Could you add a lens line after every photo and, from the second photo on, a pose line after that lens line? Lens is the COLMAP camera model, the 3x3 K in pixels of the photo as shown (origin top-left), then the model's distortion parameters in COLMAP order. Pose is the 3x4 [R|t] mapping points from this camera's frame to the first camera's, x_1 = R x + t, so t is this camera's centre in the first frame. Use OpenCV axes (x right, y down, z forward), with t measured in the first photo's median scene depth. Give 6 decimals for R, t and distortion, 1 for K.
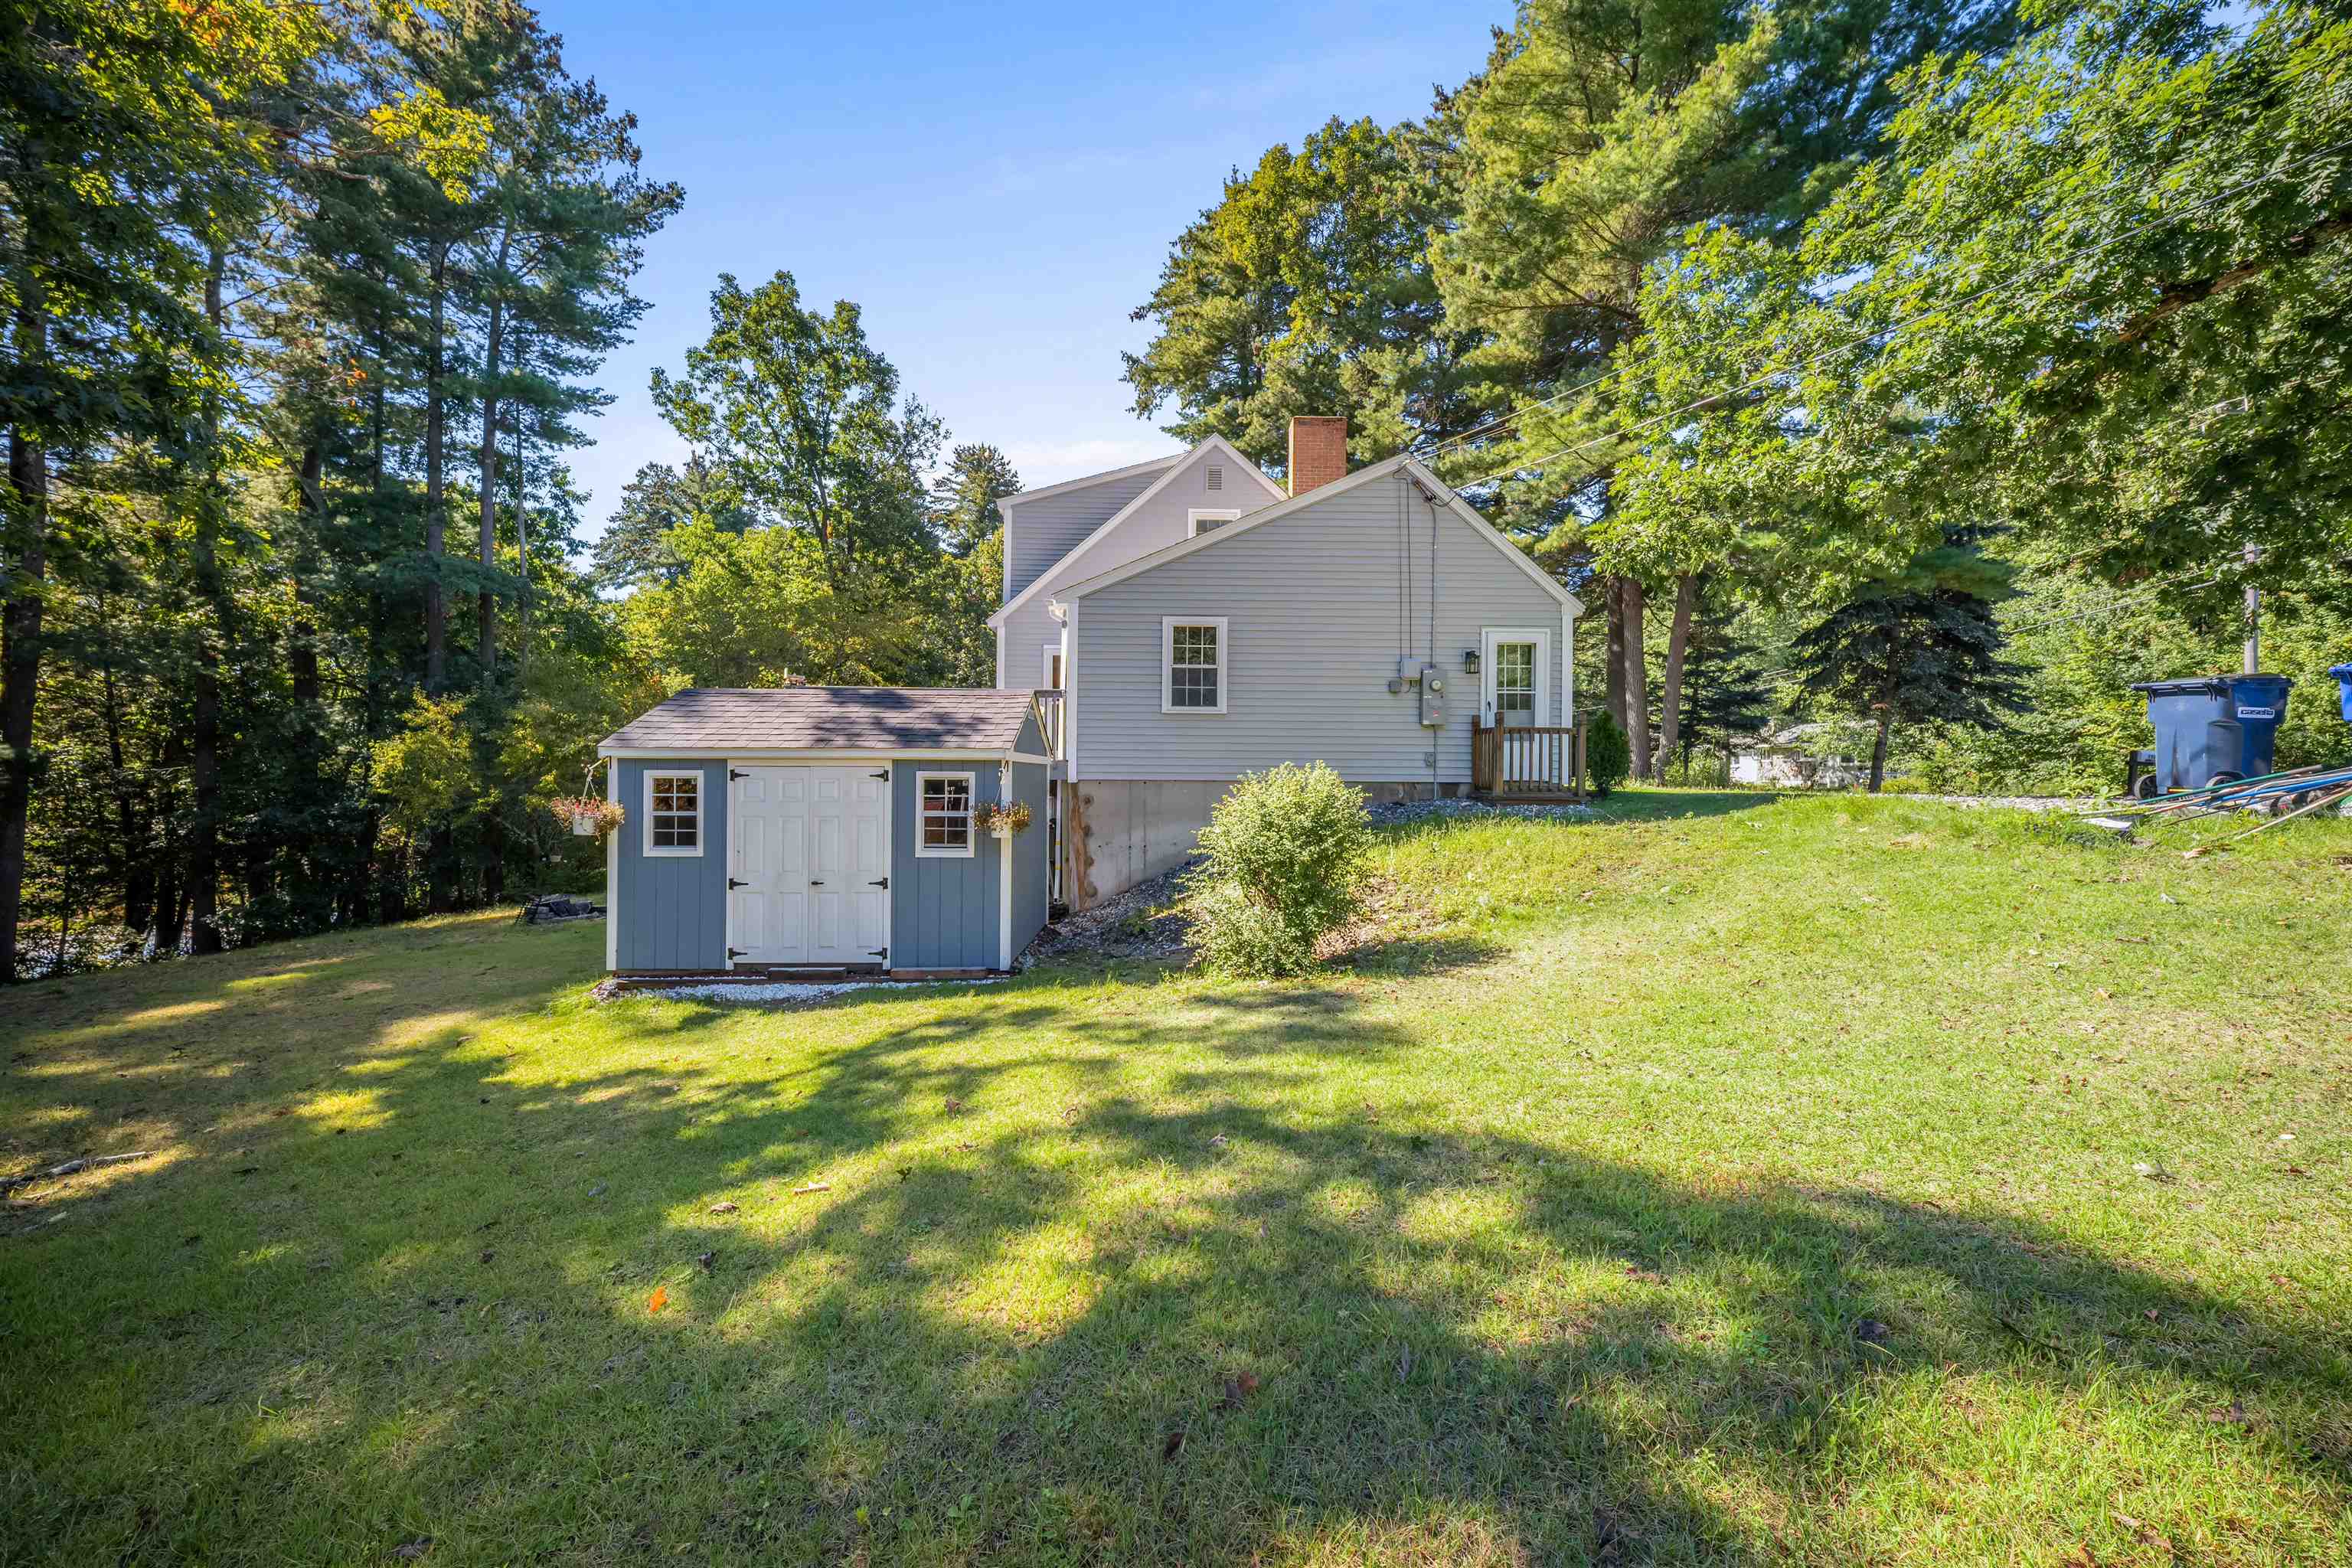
lens RADIAL K [[873.8, 0, 1164.1], [0, 873.8, 773.3], [0, 0, 1]] dist [0.001675, -0.000350]
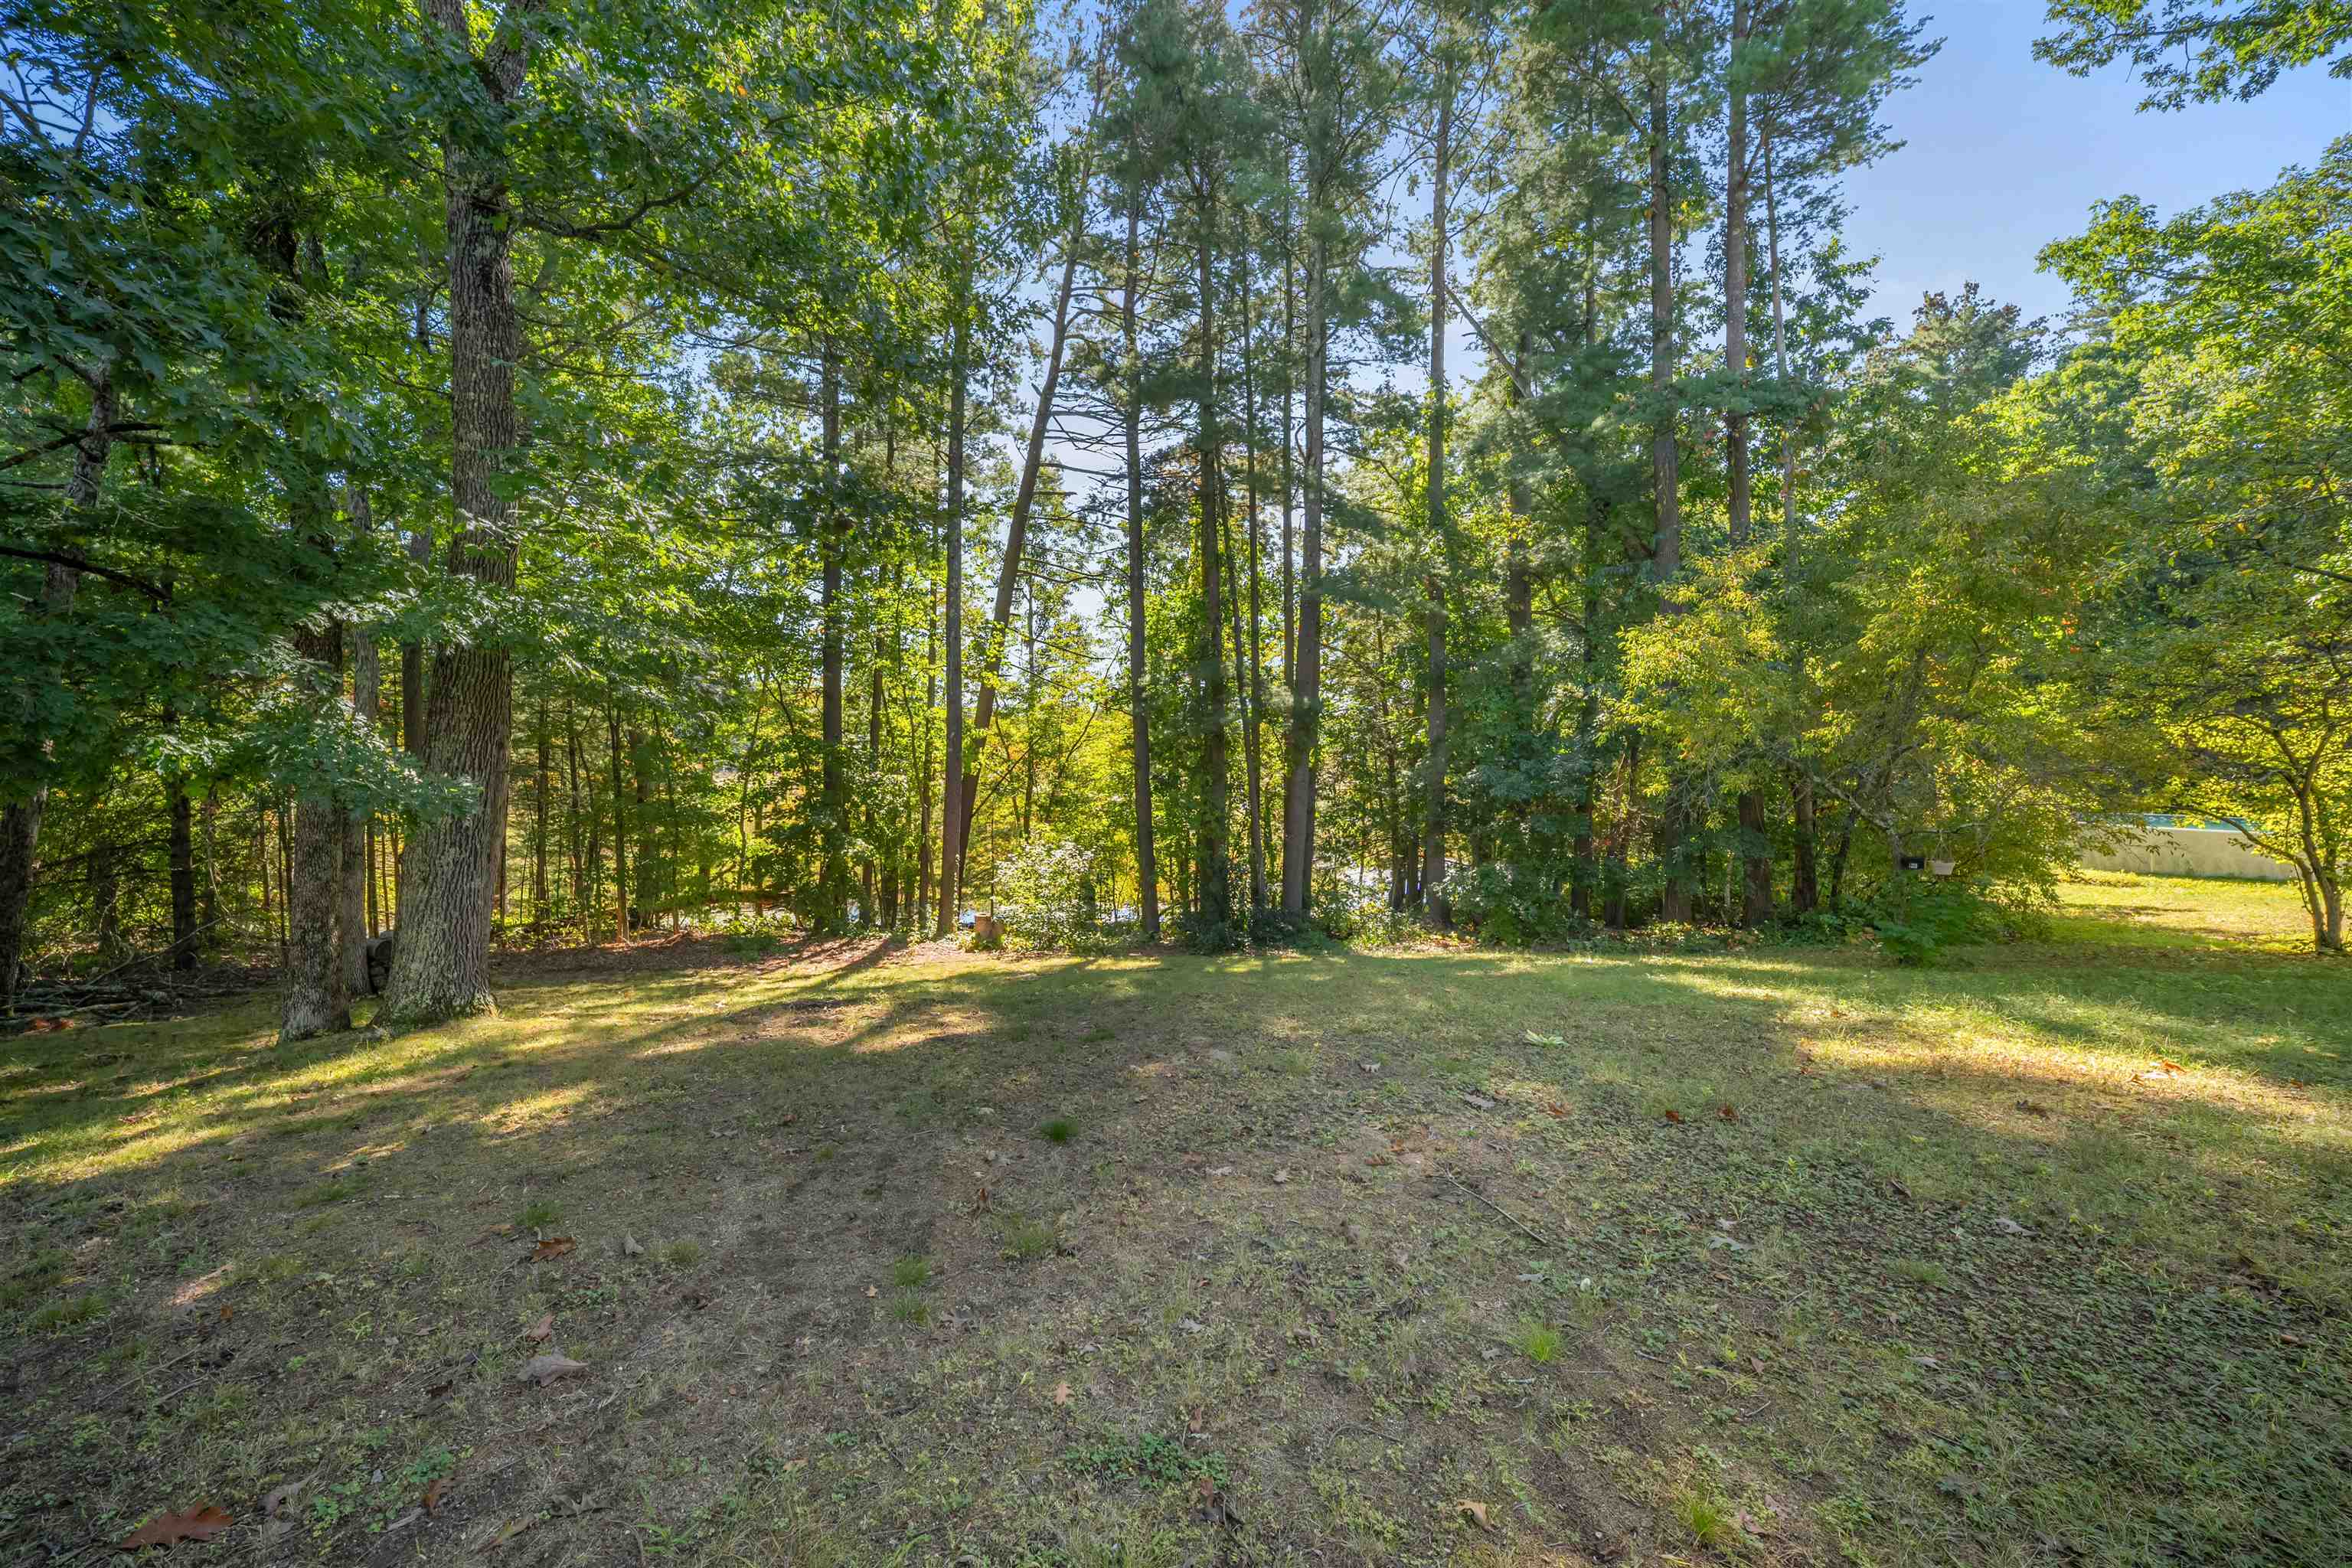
lens RADIAL K [[873.8, 0, 1185.0], [0, 873.8, 723.8], [0, 0, 1]] dist [0.001675, -0.000350]
pose [[0.435608, -0.024185, -0.899811, -1.014371], [-0.007320, 0.999511, -0.030409, 0.085863], [0.900107, 0.019833, 0.435218, 0.959455]]
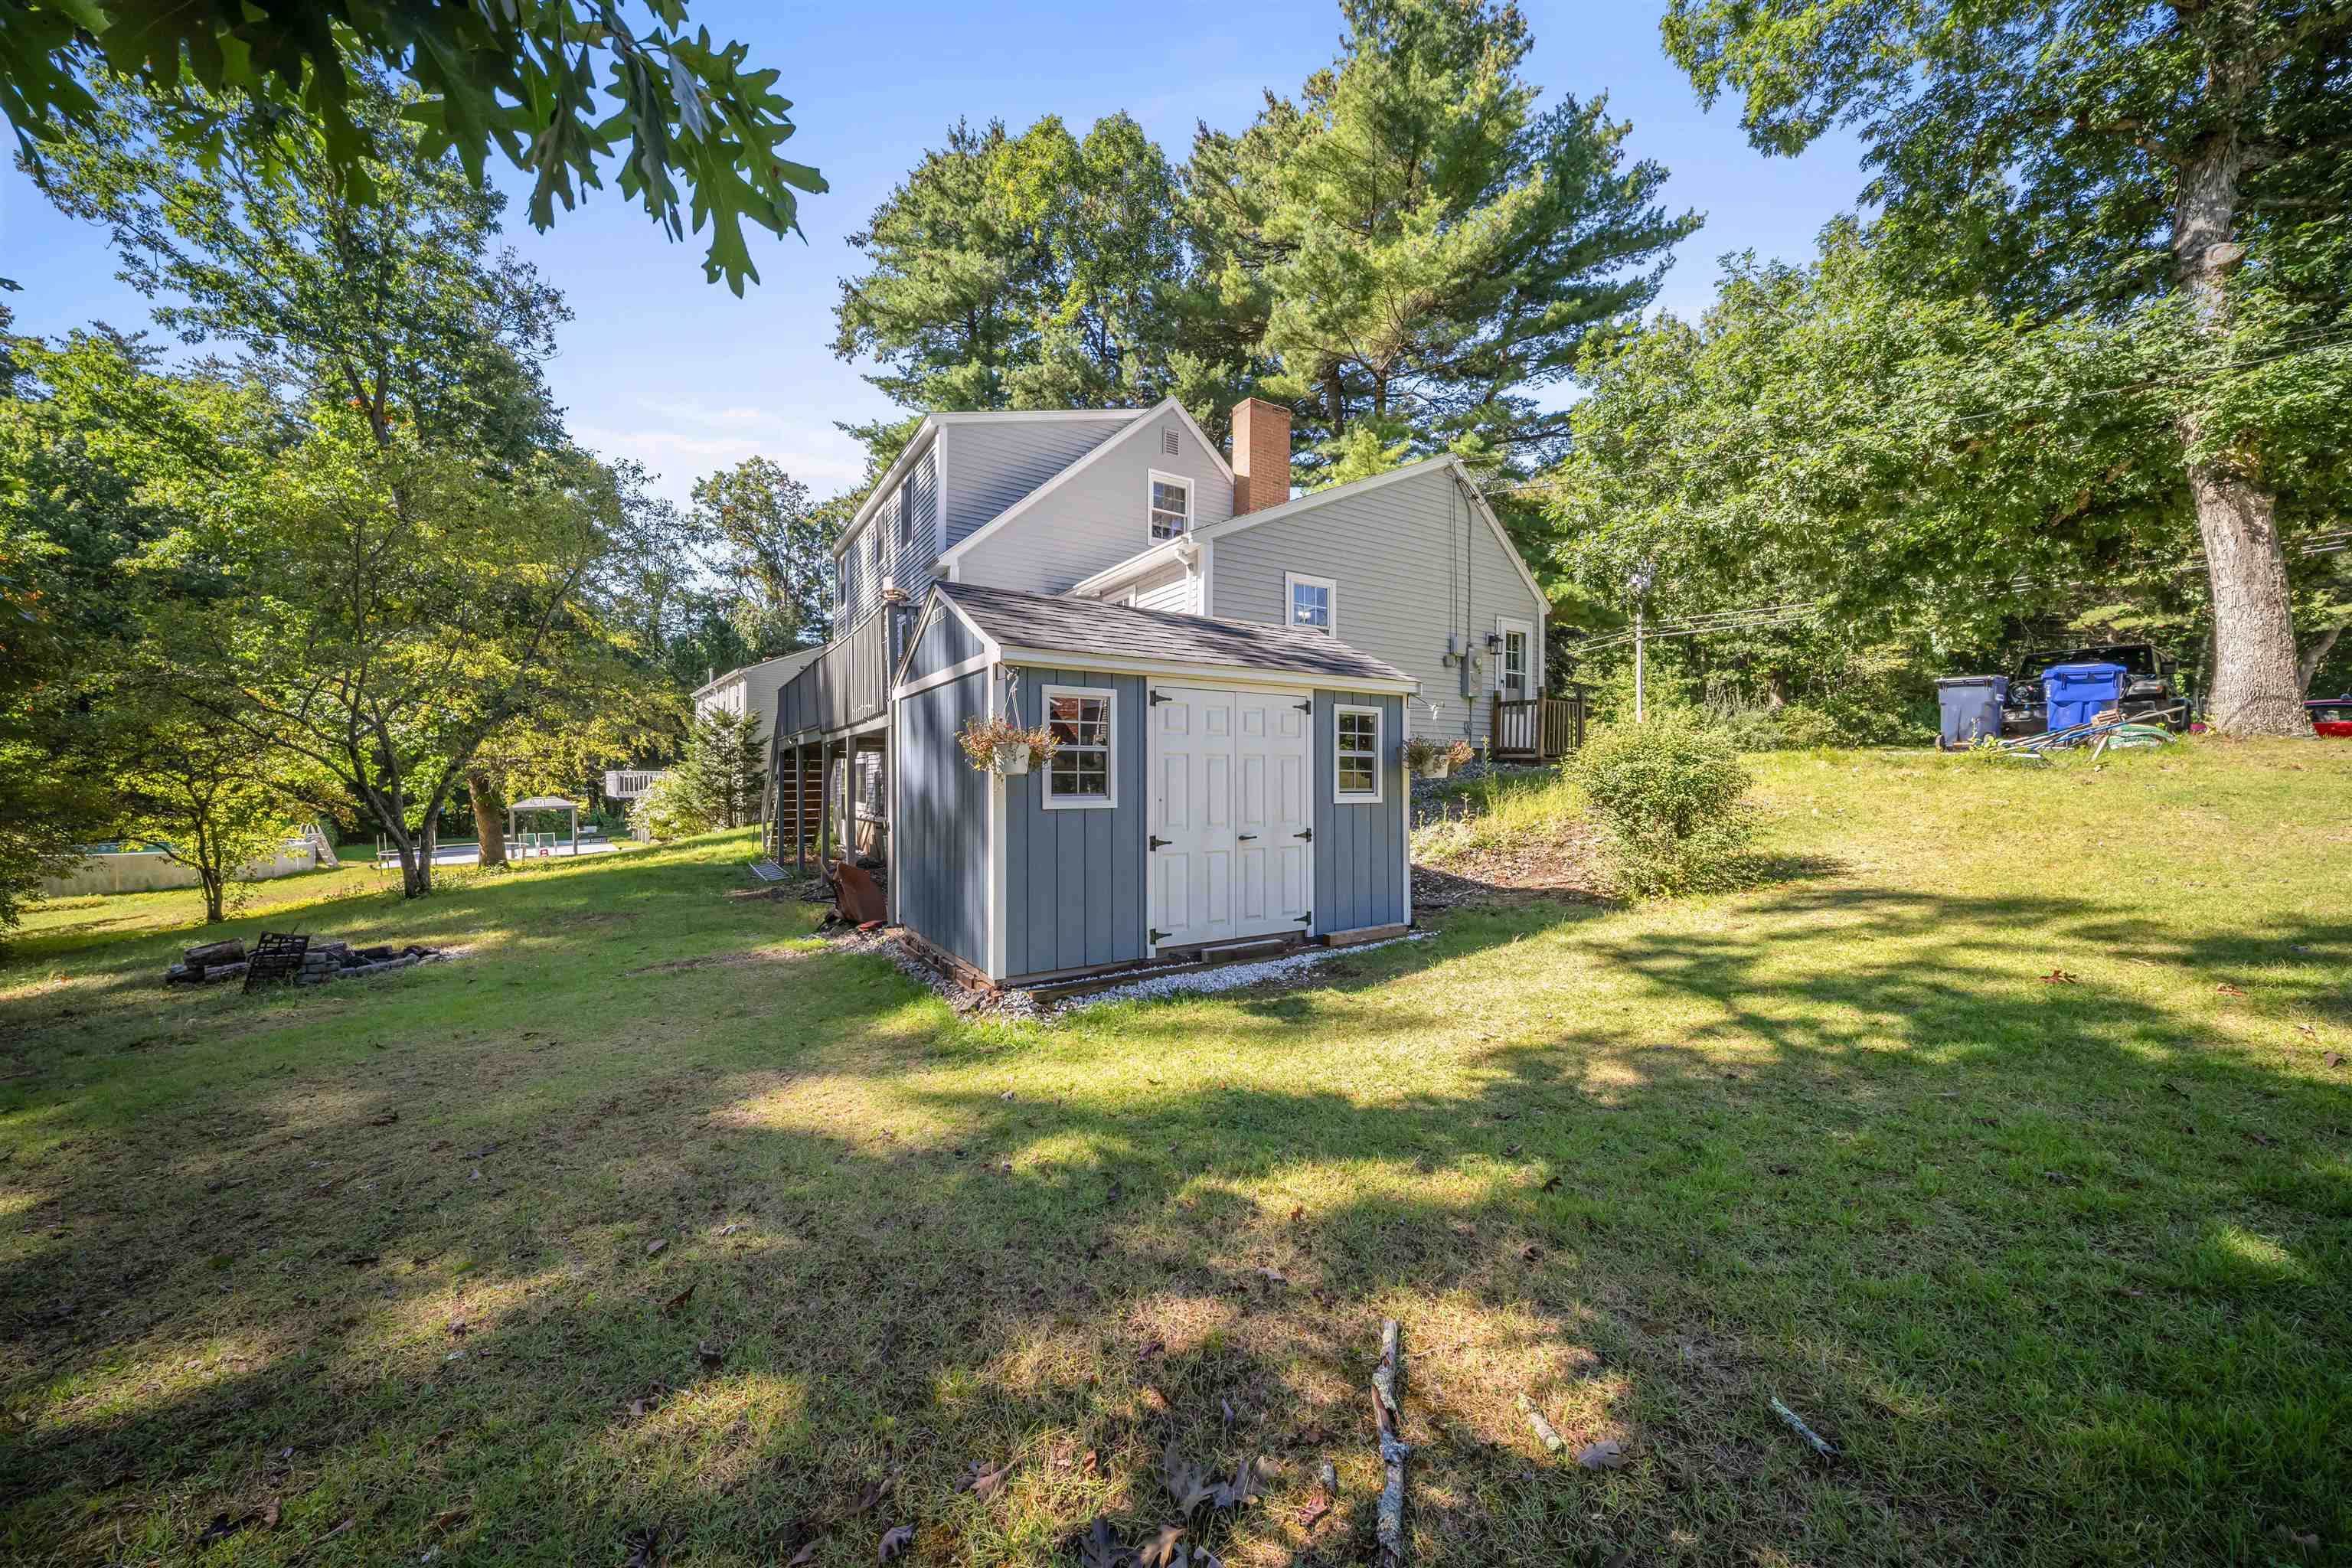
lens RADIAL K [[873.8, 0, 1176.5], [0, 873.8, 777.5], [0, 0, 1]] dist [0.001675, -0.000350]
pose [[0.844088, -0.001411, 0.536203, -0.725224], [0.005180, 0.999971, -0.005523, 0.061385], [-0.536180, 0.007439, 0.844071, 0.294009]]
